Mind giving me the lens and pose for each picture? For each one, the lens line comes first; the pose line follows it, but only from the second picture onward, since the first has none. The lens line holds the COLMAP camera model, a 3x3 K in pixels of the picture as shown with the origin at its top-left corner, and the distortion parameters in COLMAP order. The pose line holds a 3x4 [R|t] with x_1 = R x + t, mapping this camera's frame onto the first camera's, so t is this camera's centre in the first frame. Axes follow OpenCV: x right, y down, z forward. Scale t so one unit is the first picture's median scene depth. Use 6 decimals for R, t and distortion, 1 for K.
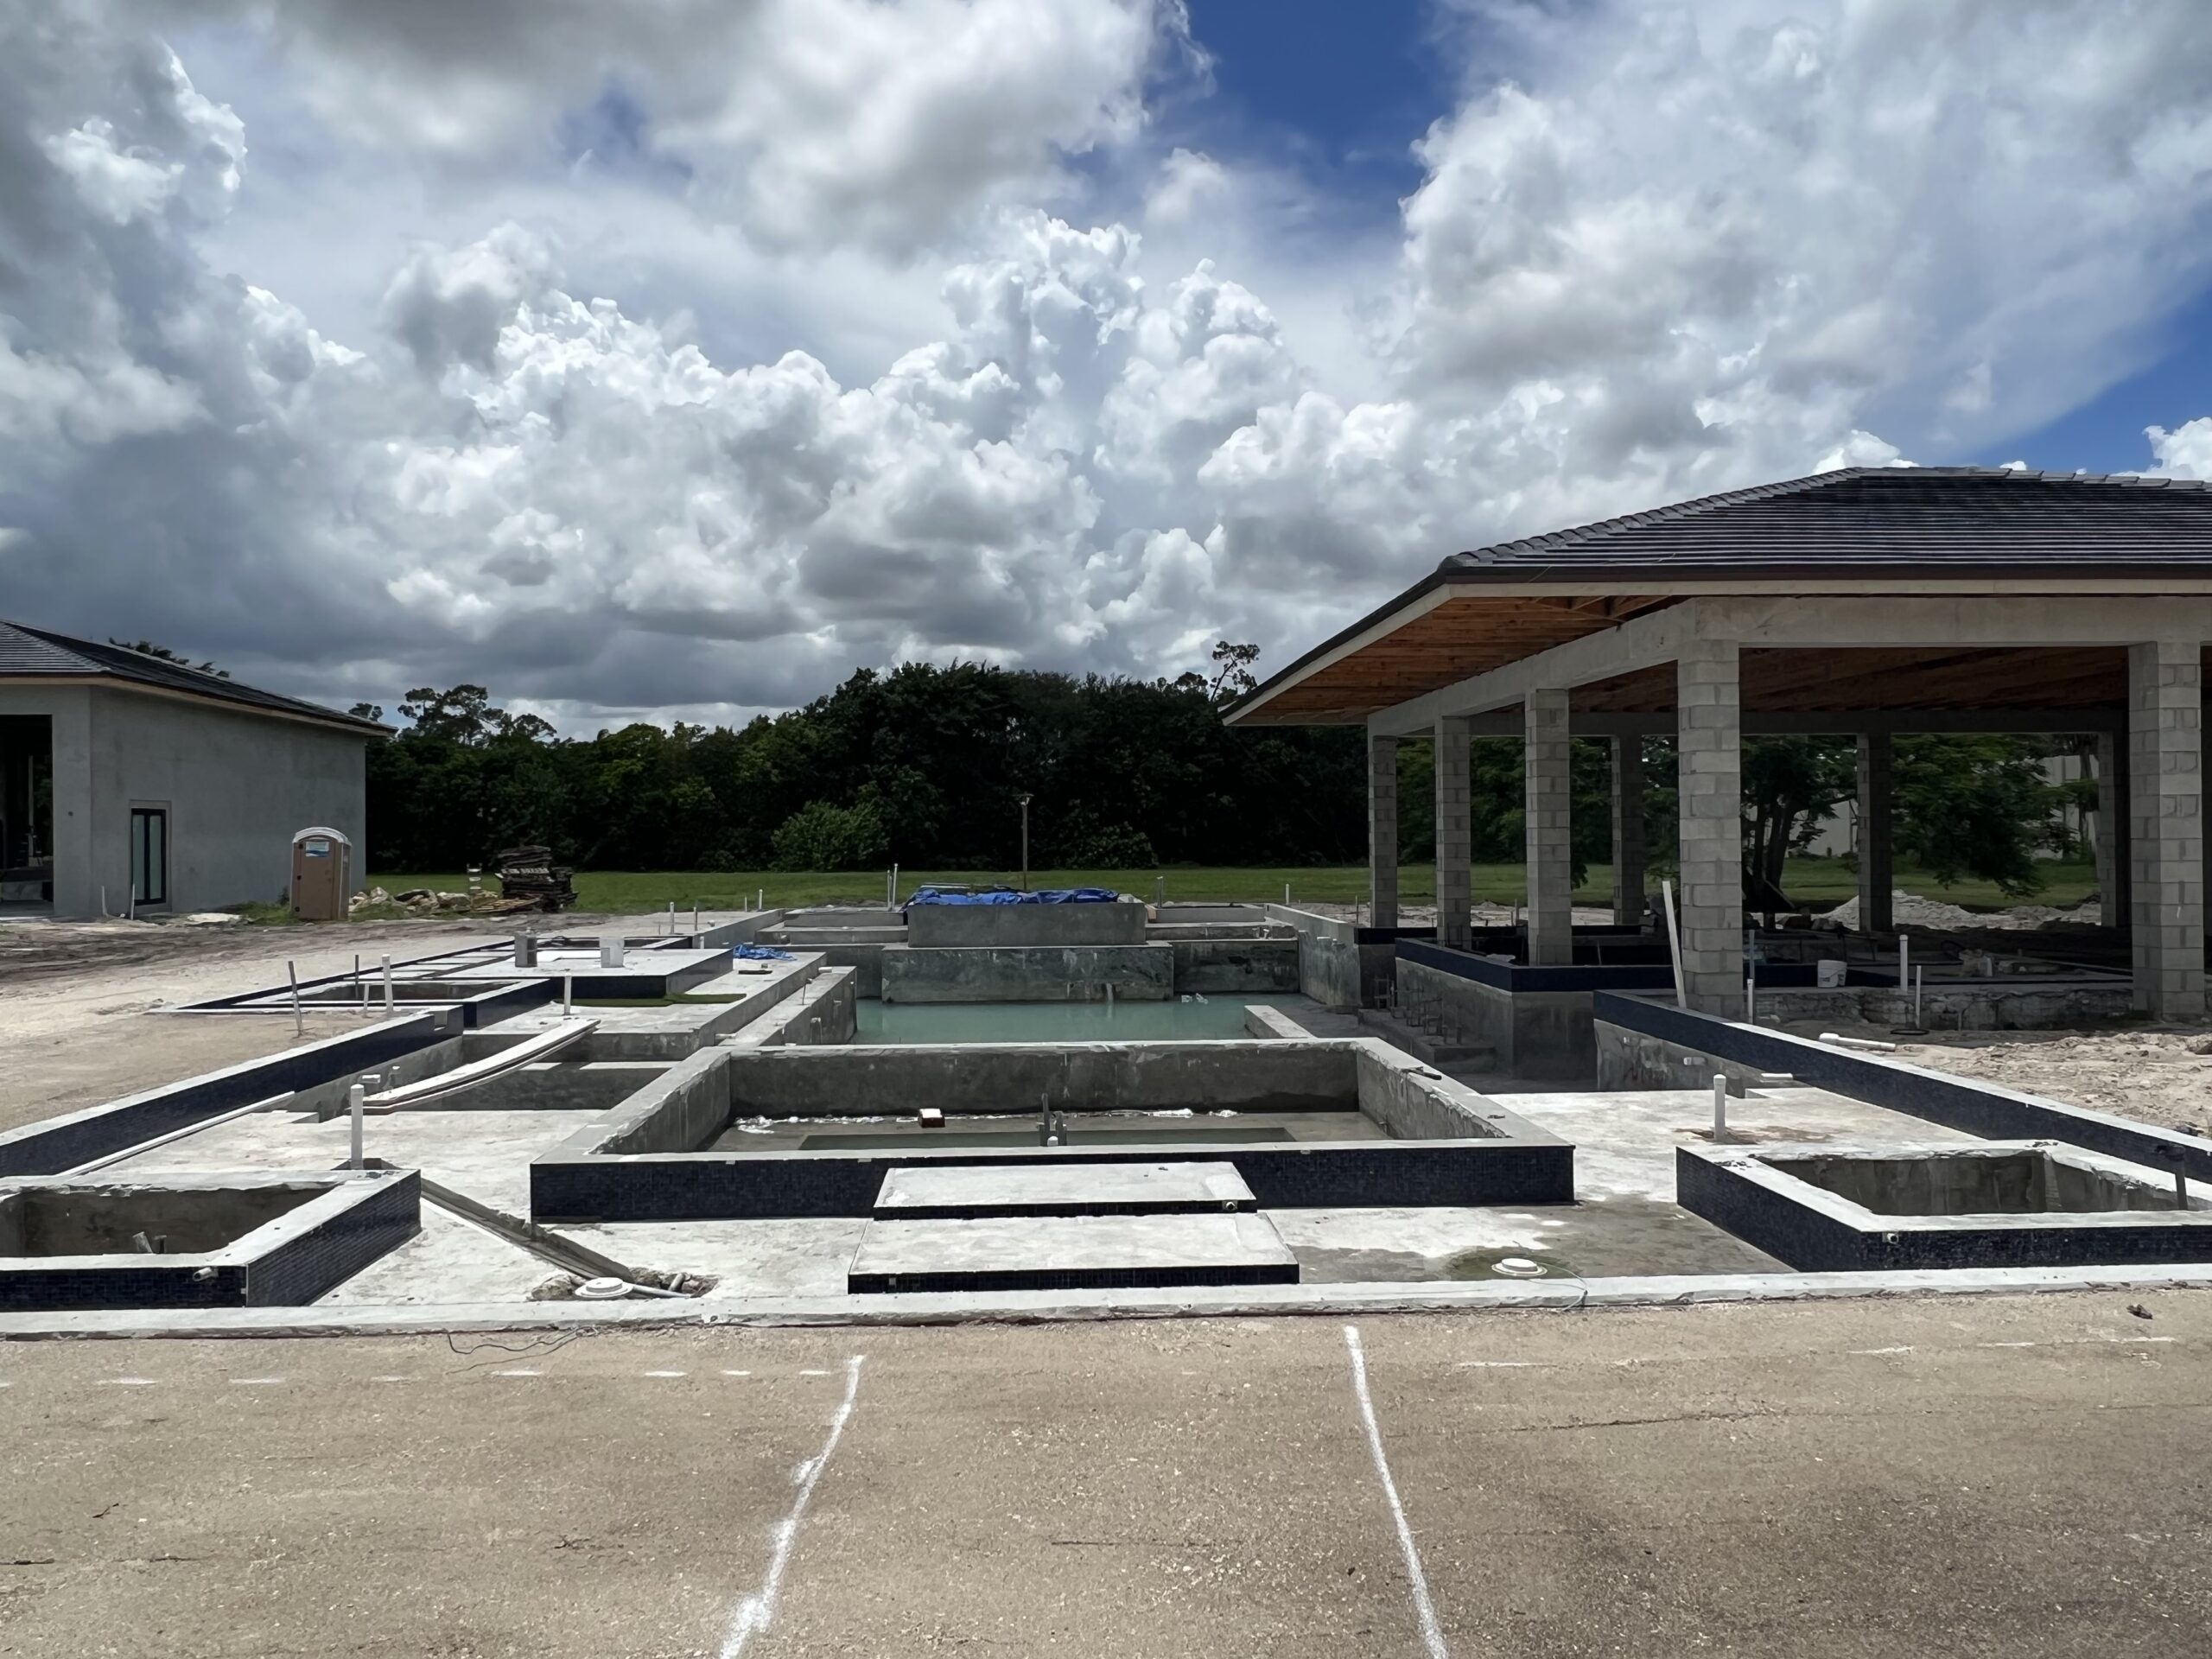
lens RADIAL K [[1601.1, 0, 1104.2], [0, 1601.1, 852.1], [0, 0, 1]] dist [0.021875, -0.013773]
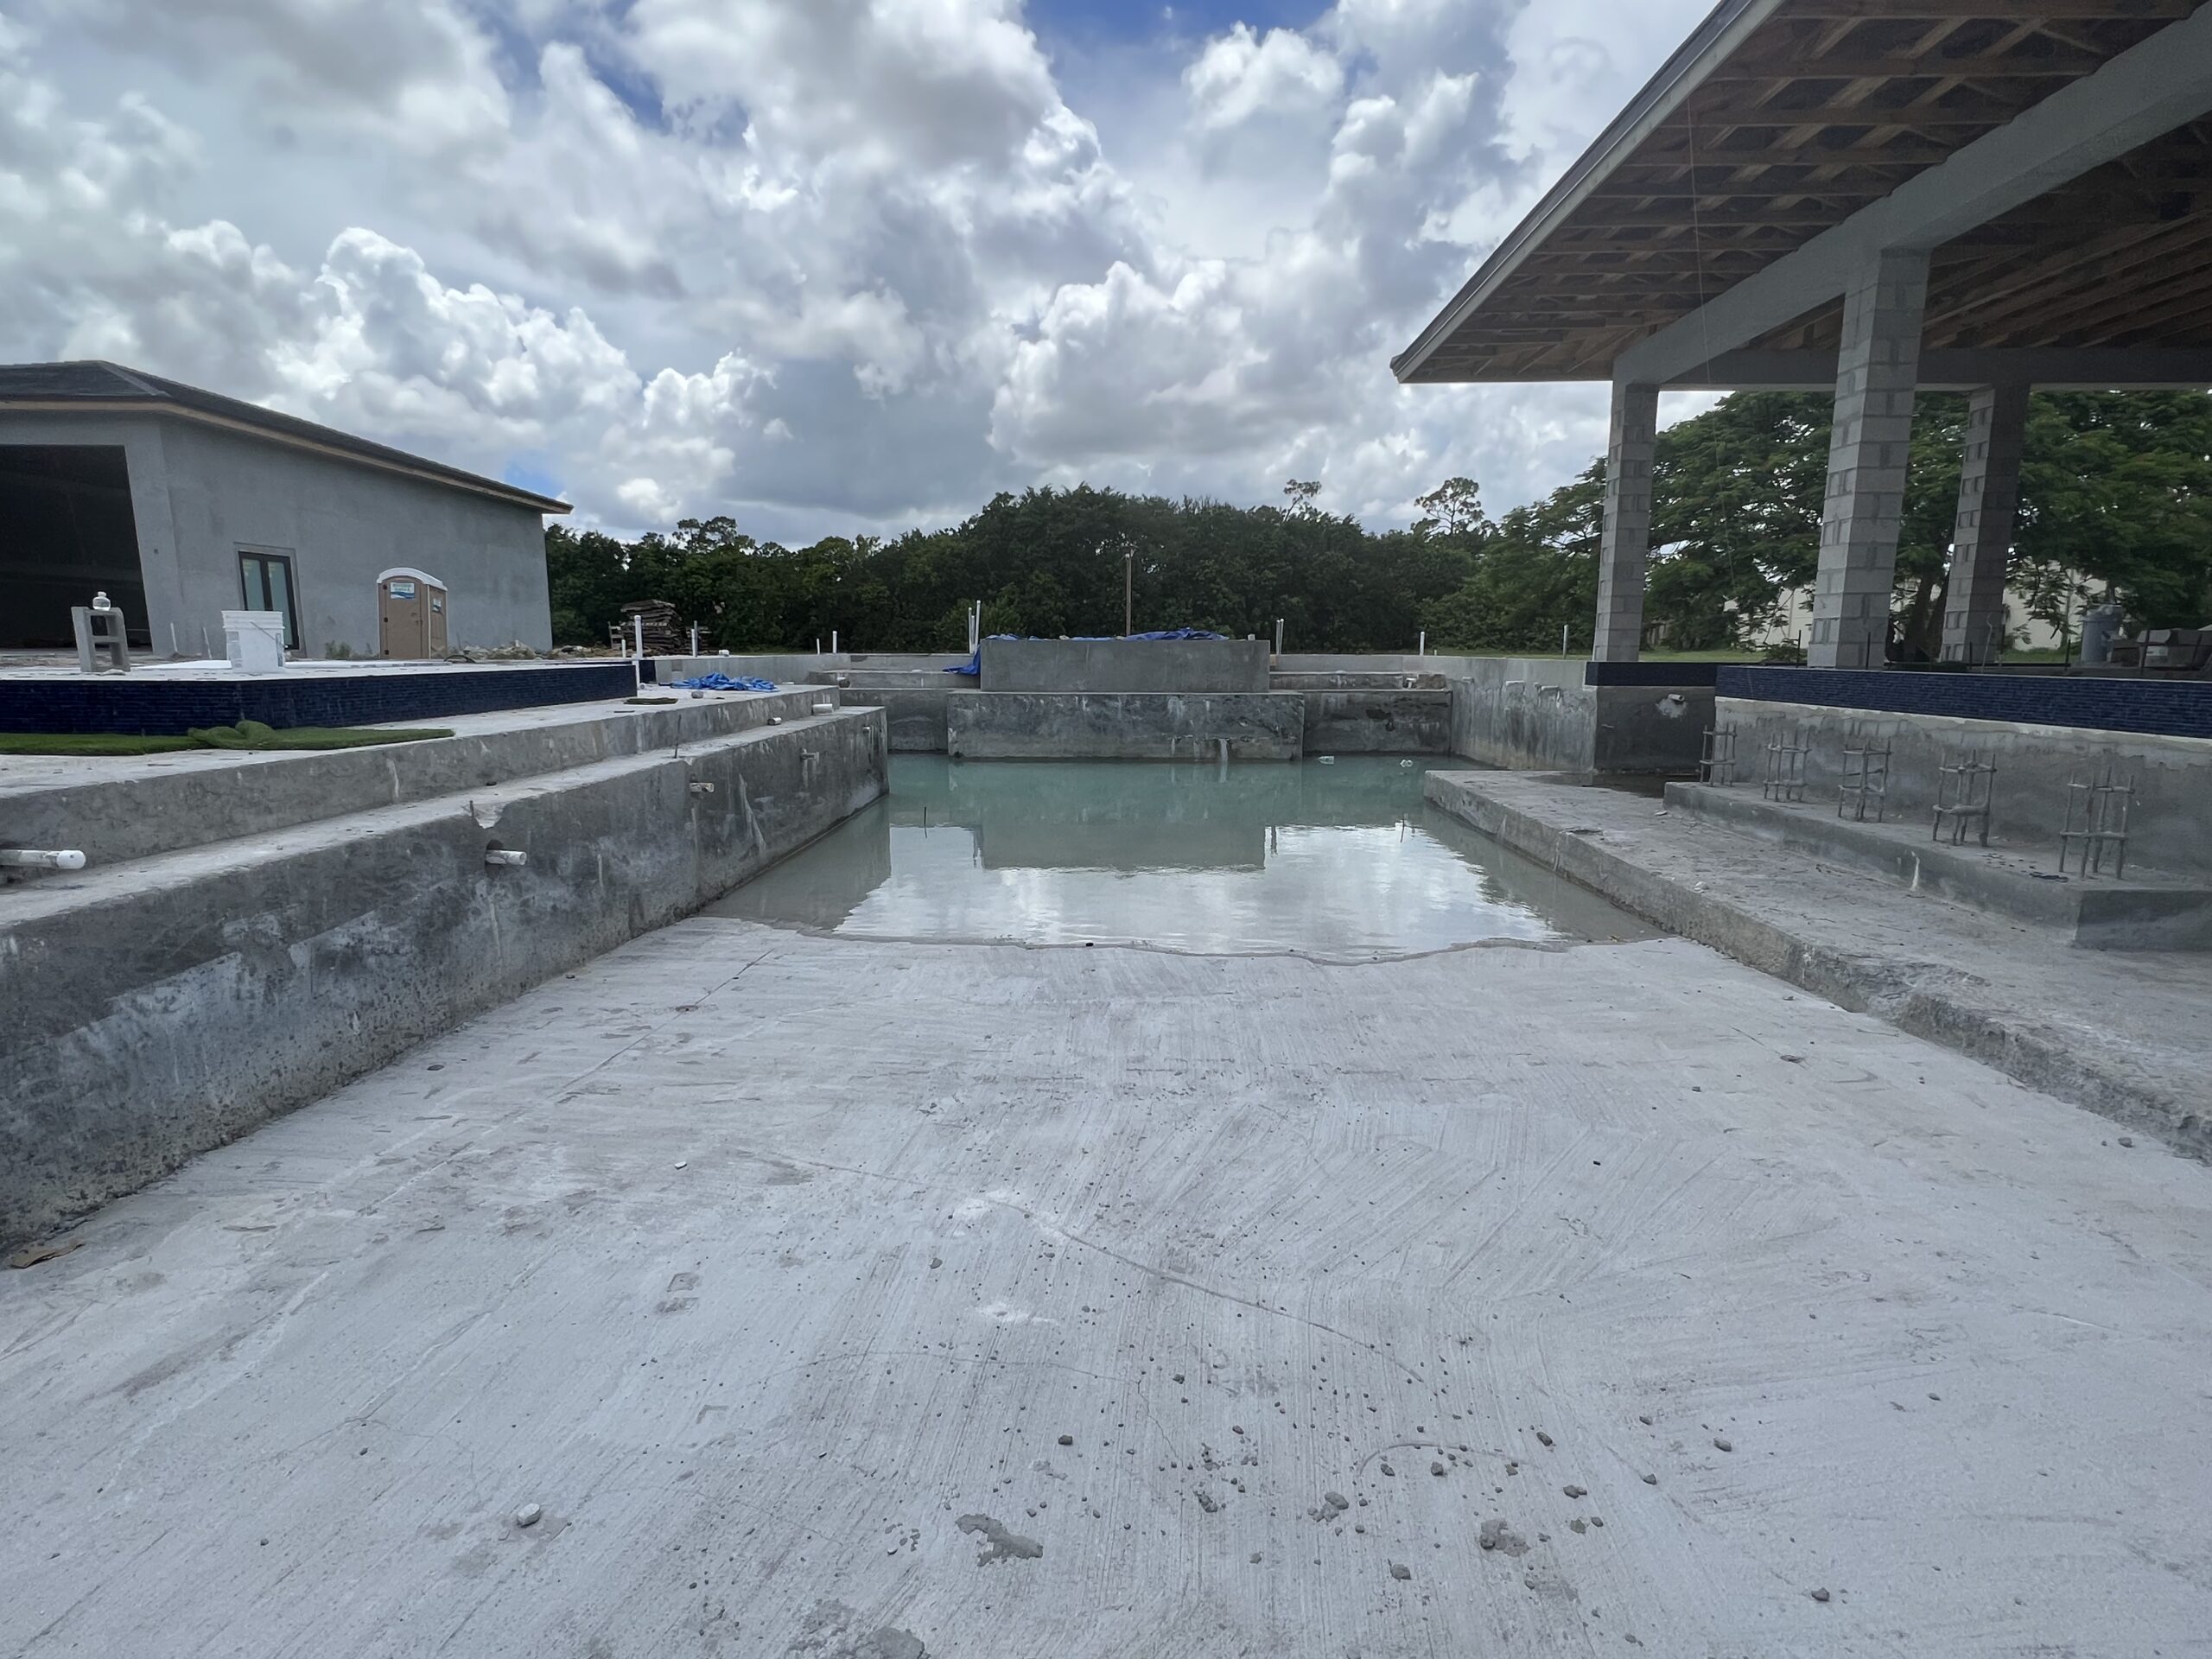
lens RADIAL K [[1106.8, 0, 1103.9], [0, 1106.8, 827.1], [0, 0, 1]] dist [-0.004787, 0.001990]
pose [[0.996945, 0.021798, -0.074999, -0.011584], [-0.010039, 0.988063, 0.153726, 0.031672], [0.077455, -0.152503, 0.985263, 0.340564]]
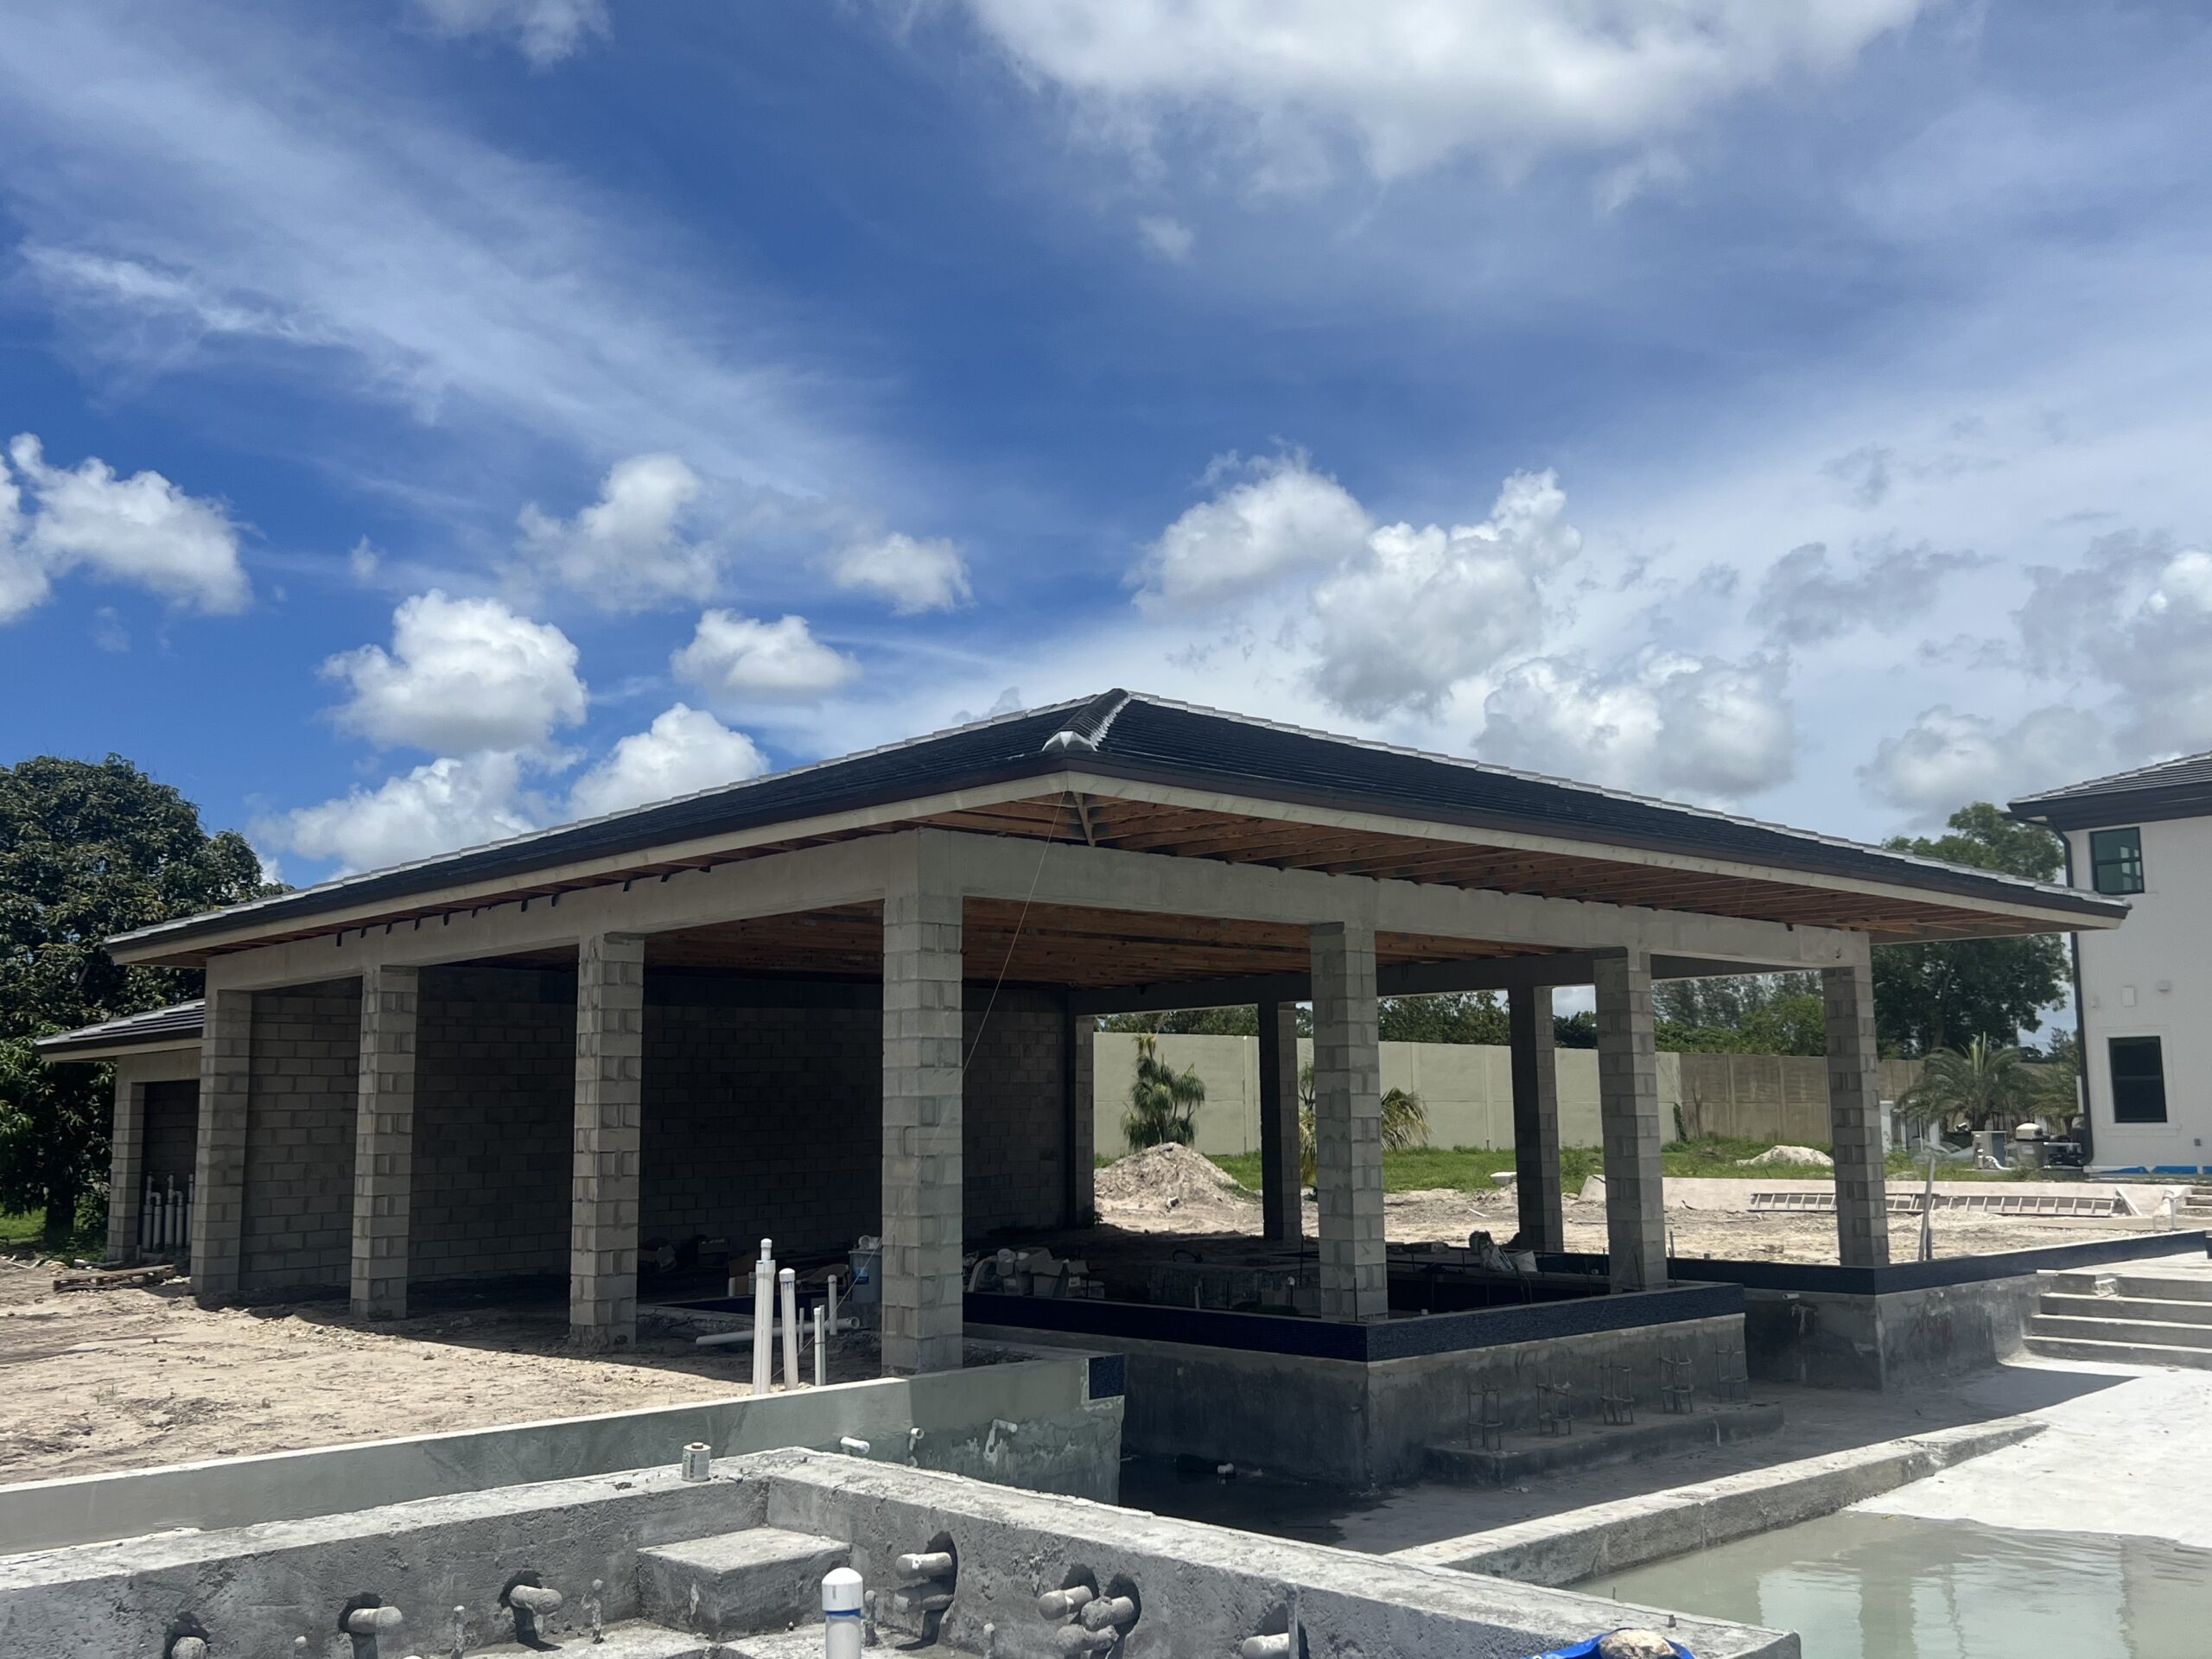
lens RADIAL K [[2075.1, 0, 1120.9], [0, 2075.1, 822.6], [0, 0, 1]] dist [0.045241, 0.000000]
pose [[-0.655206, 0.121063, 0.745687, -0.181739], [0.021116, 0.989625, -0.142113, -0.009203], [-0.755155, -0.077367, -0.650965, 0.931529]]
